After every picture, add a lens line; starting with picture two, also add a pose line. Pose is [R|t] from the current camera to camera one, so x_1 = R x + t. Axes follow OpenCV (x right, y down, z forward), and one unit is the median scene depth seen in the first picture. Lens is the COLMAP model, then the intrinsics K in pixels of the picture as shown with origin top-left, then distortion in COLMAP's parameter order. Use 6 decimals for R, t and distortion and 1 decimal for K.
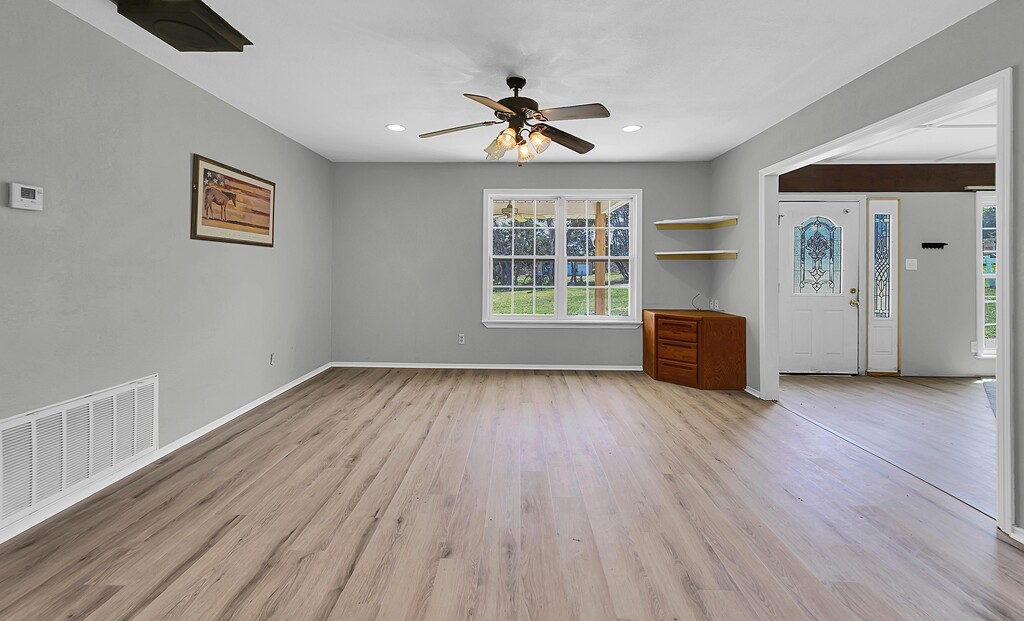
lens RADIAL K [[421.4, 0, 507.1], [0, 421.4, 266.3], [0, 0, 1]] dist [0.002125, -0.000107]
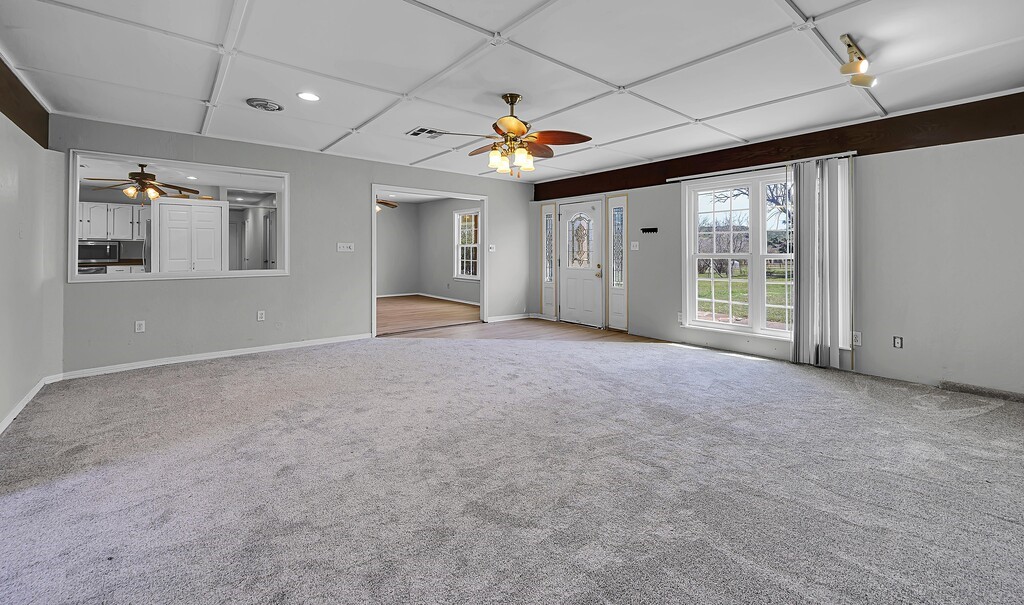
lens RADIAL K [[416.5, 0, 518.3], [0, 416.5, 244.0], [0, 0, 1]] dist [-0.002670, -0.000128]
pose [[0.666486, -0.015581, -0.745355, 1.645291], [0.002043, 0.999816, -0.019074, 0.012322], [0.745515, 0.011190, 0.666395, -0.083287]]
